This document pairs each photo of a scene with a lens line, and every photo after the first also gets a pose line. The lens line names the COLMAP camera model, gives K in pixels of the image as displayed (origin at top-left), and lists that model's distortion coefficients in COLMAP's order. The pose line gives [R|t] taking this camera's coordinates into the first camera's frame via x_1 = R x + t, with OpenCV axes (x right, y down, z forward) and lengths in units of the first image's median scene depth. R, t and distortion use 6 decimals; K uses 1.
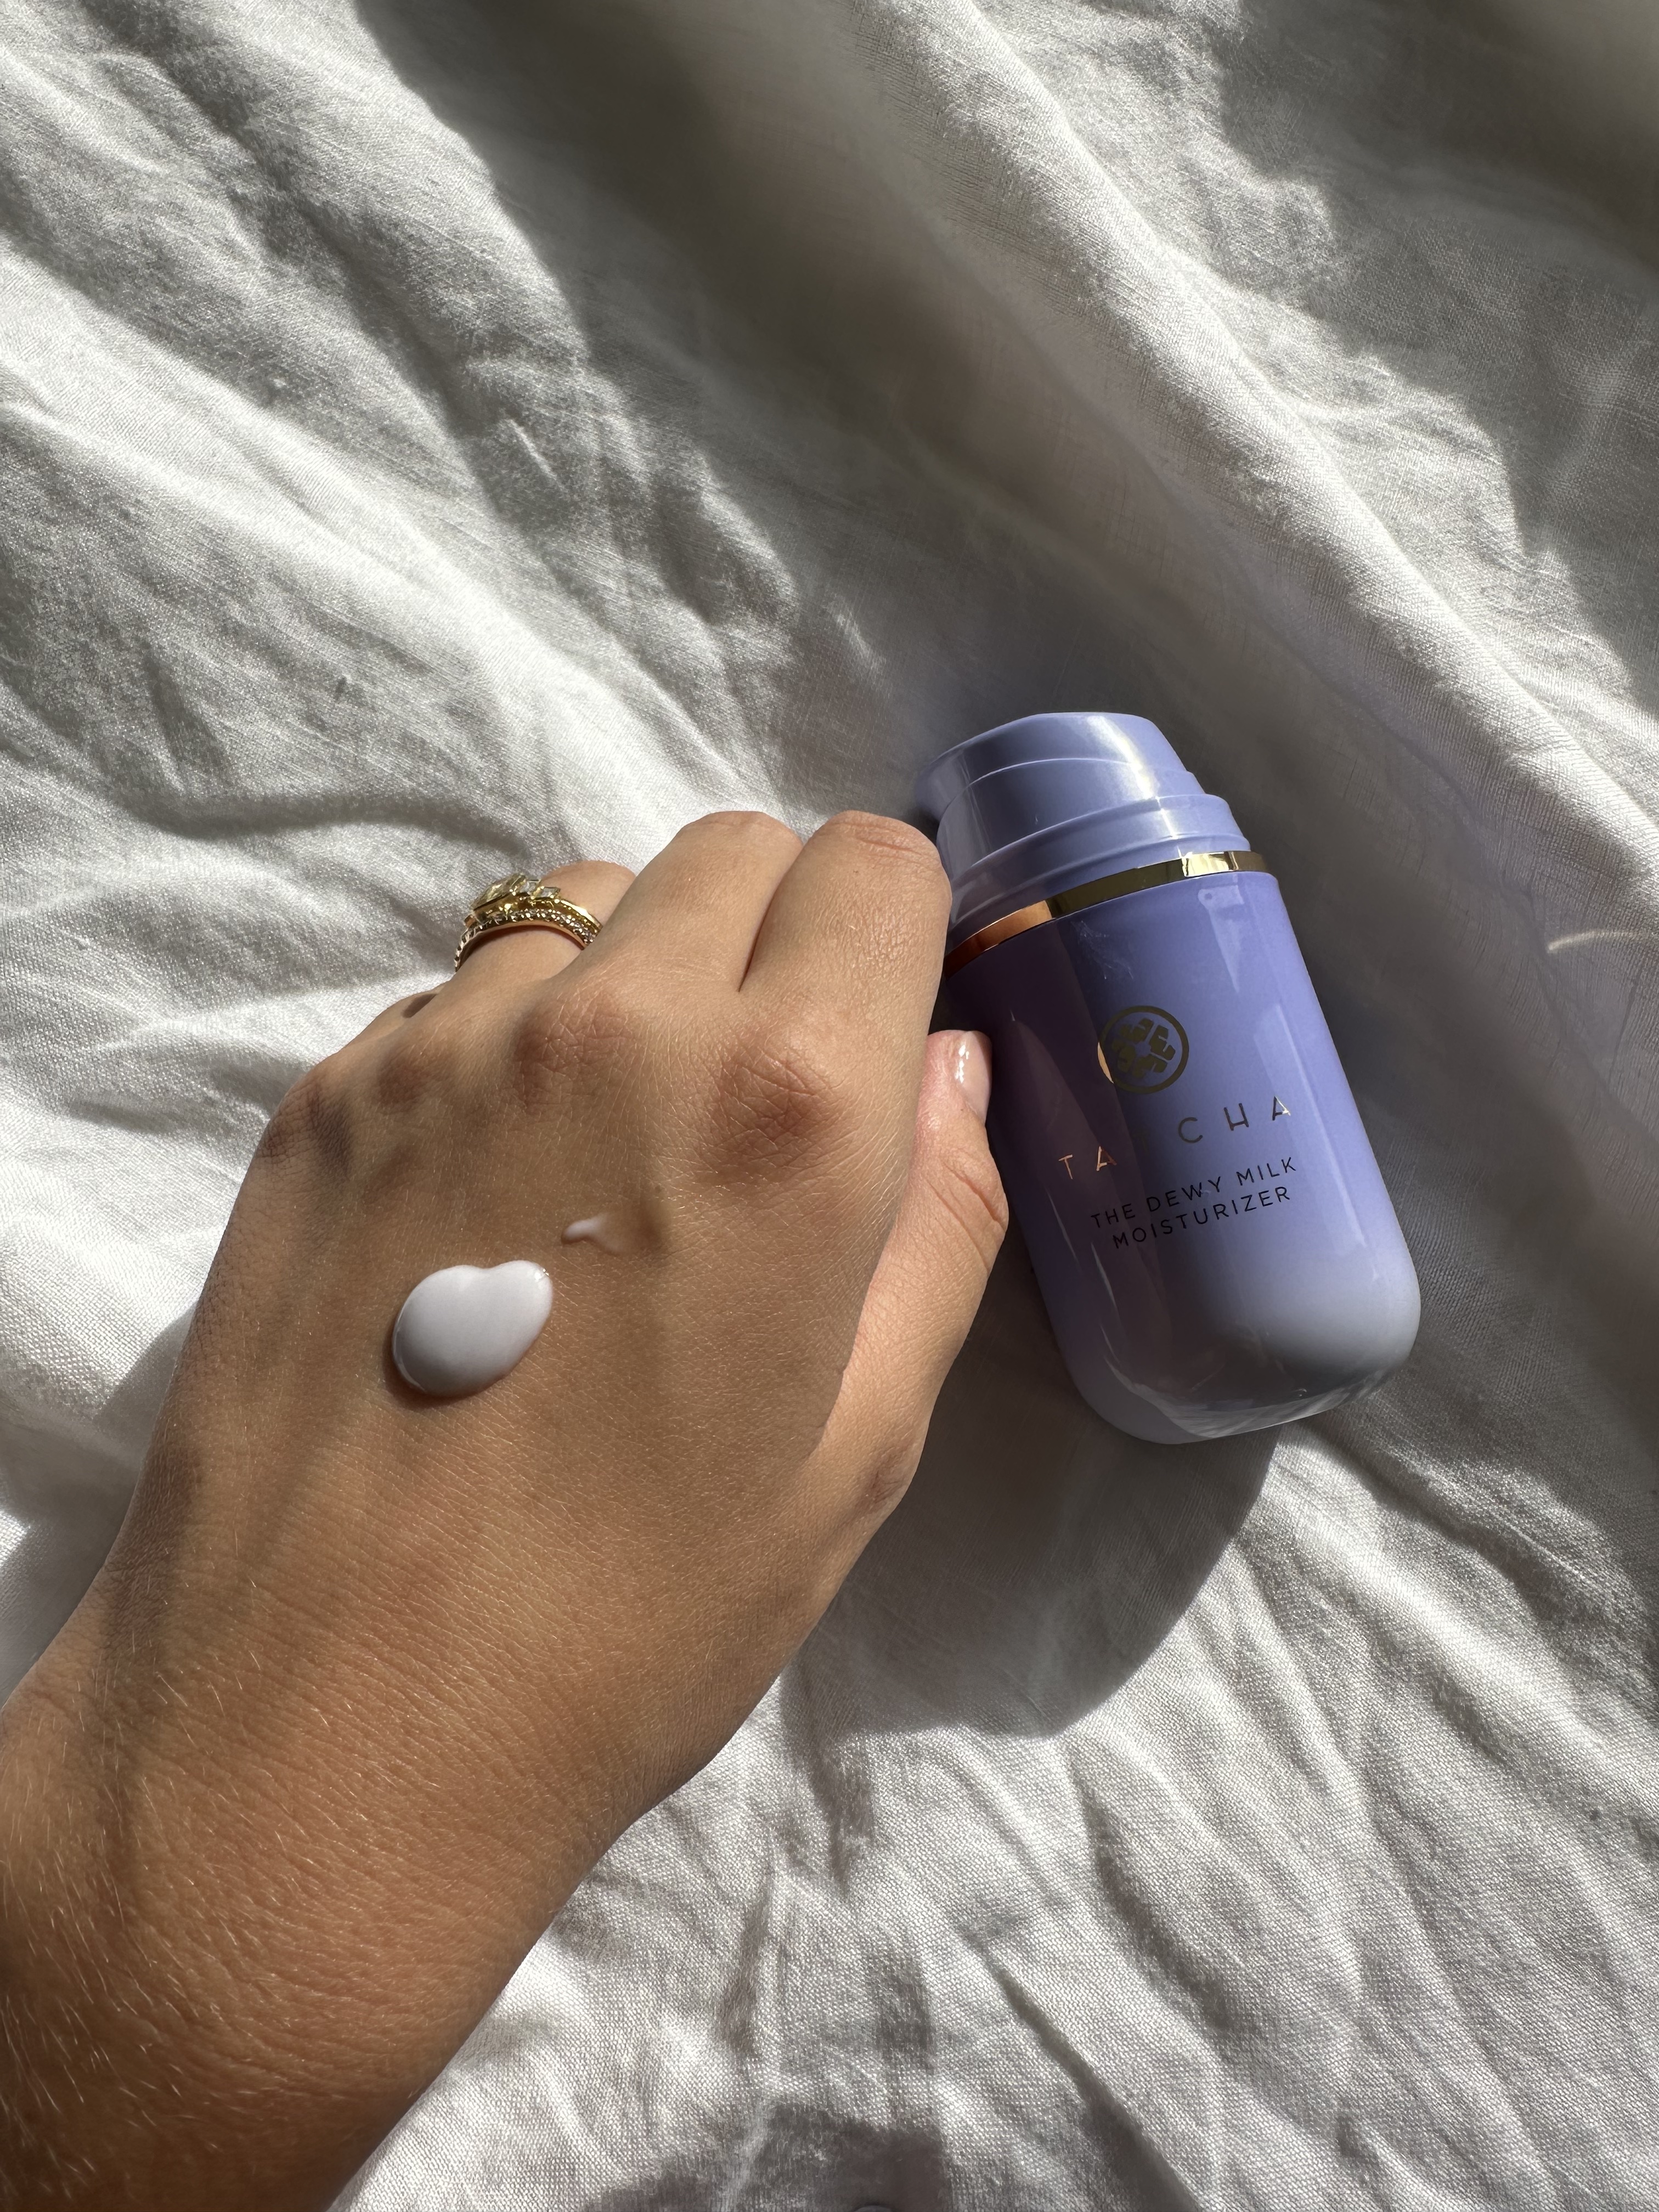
lens RADIAL K [[1640.5, 0, 829.5], [0, 1640.5, 1106.0], [0, 0, 1]] dist [-0.028760, 0.001784]
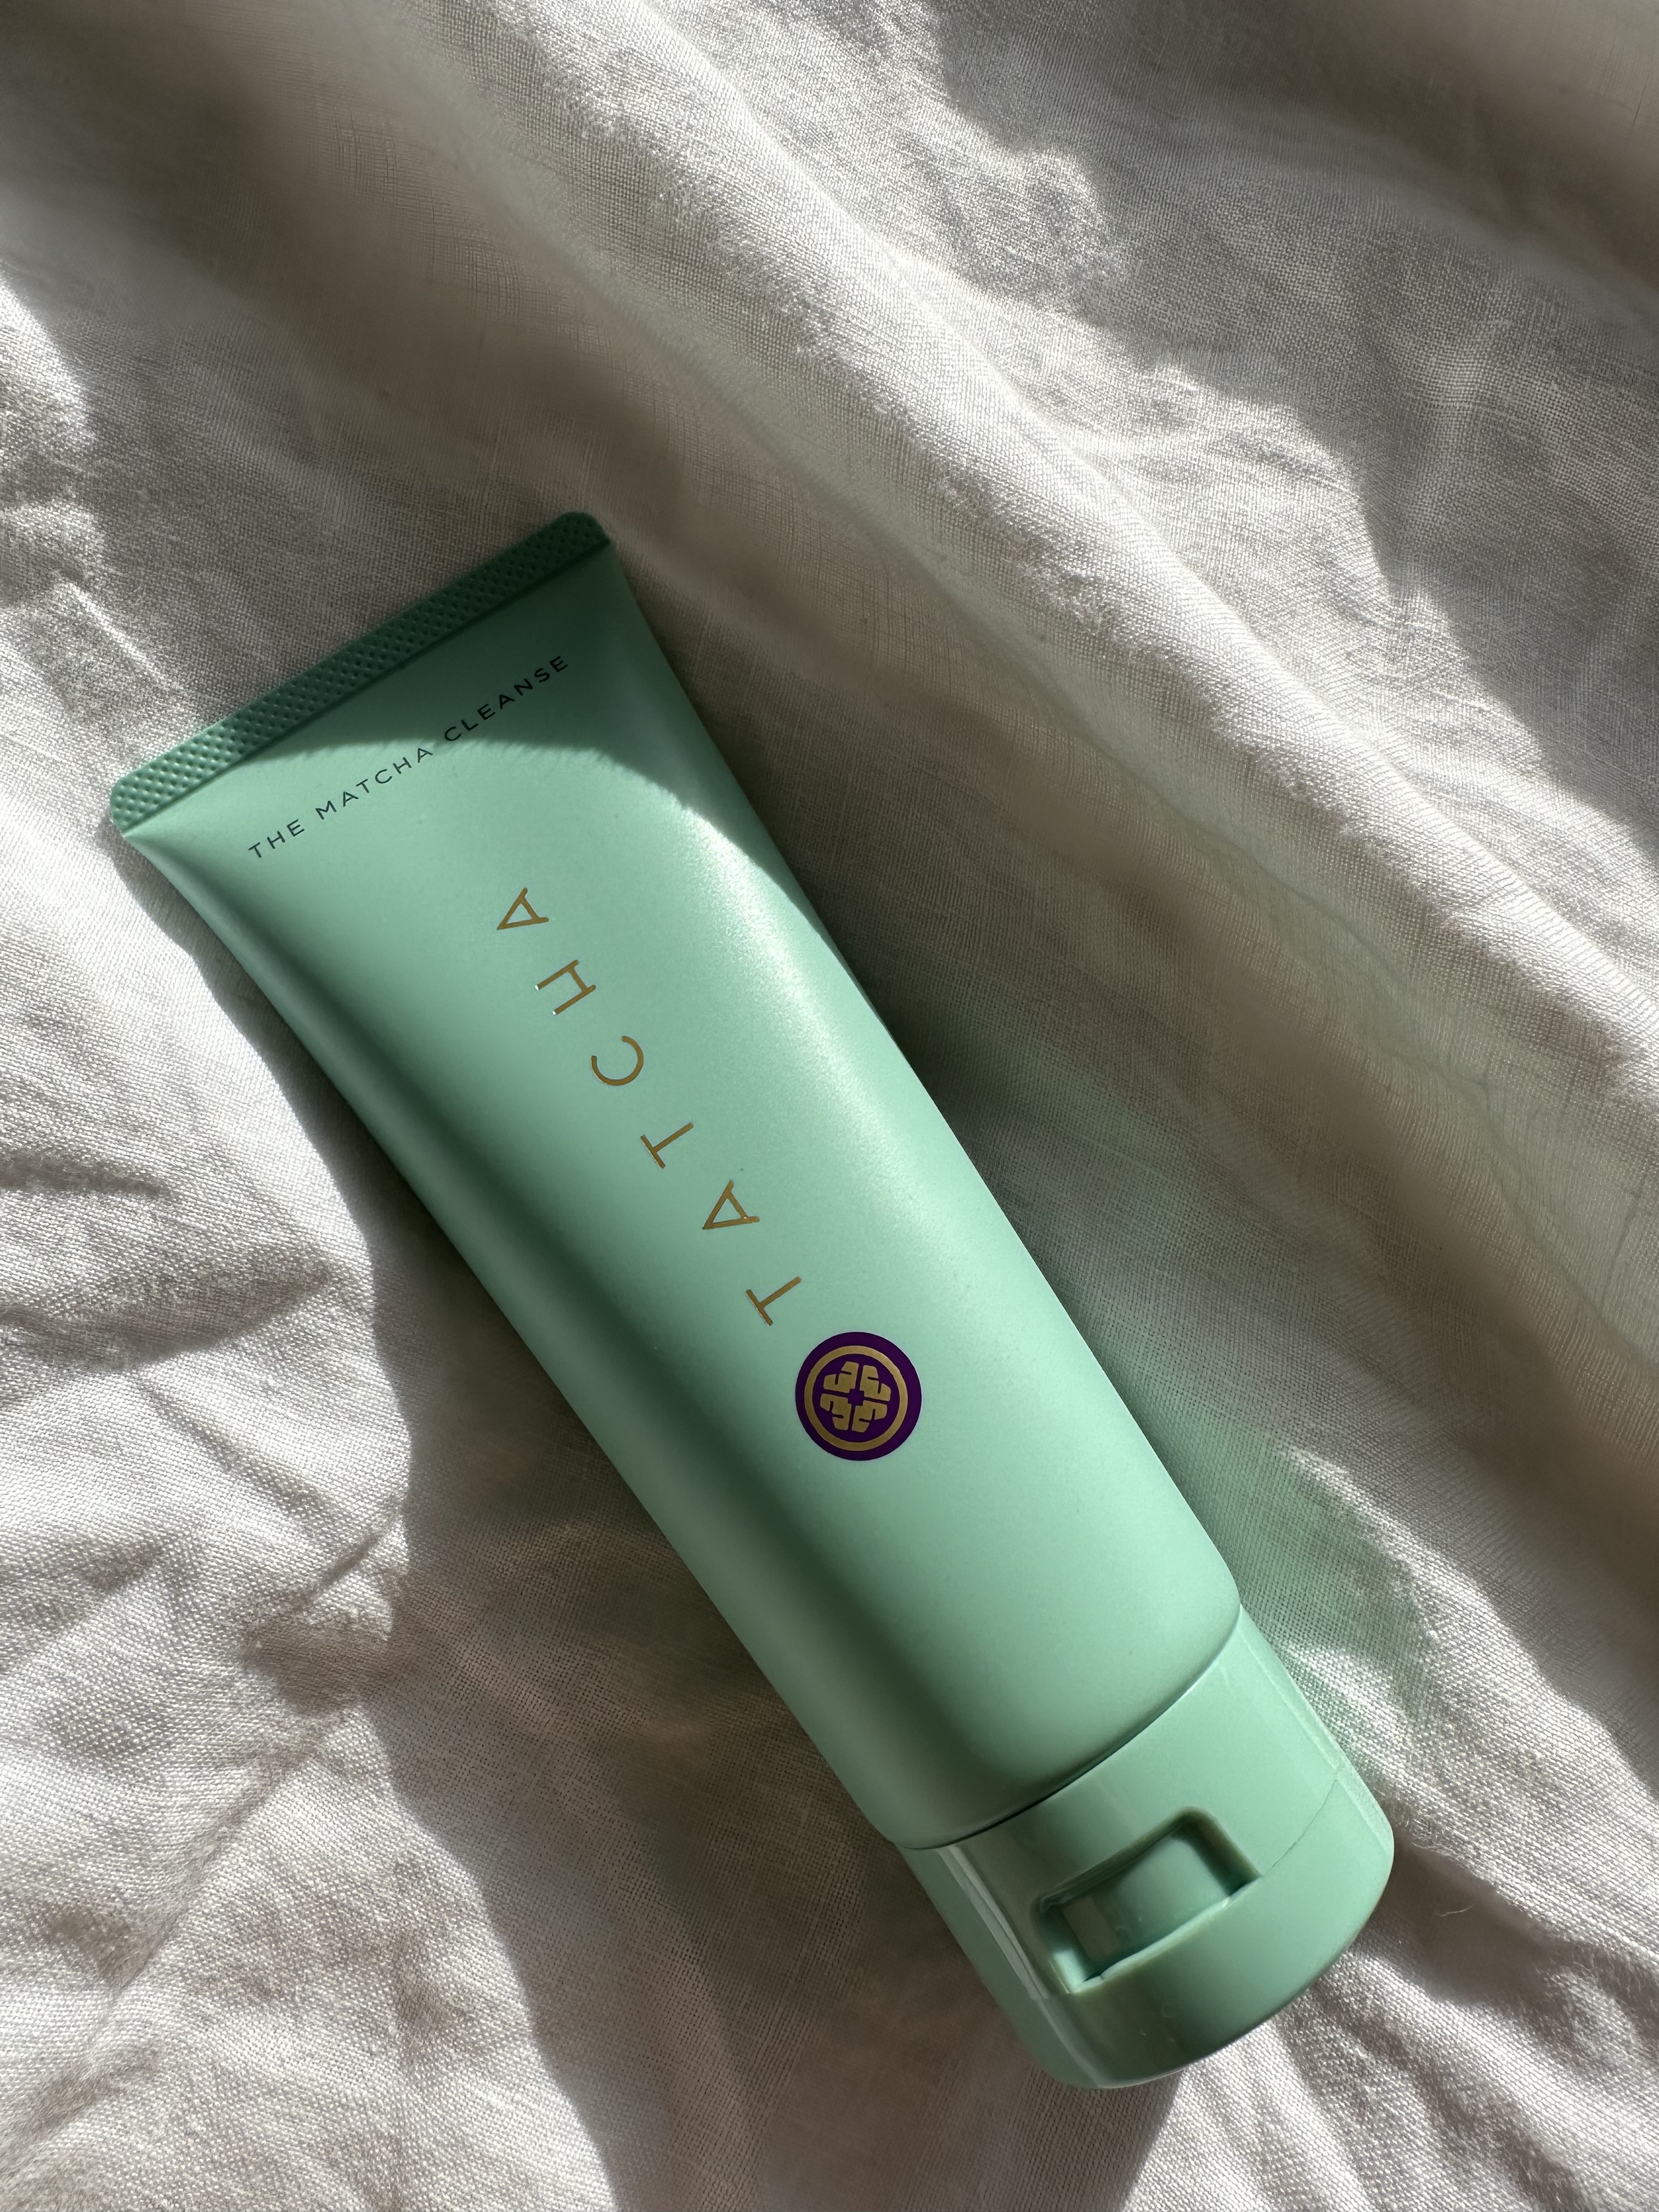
lens RADIAL K [[1483.3, 0, 829.5], [0, 1483.3, 1106.0], [0, 0, 1]] dist [-0.009704, -0.028568]
pose [[0.983216, -0.154623, 0.096838, 0.045533], [0.148256, 0.986479, 0.069849, -0.187725], [-0.106329, -0.054320, 0.992846, 0.293151]]
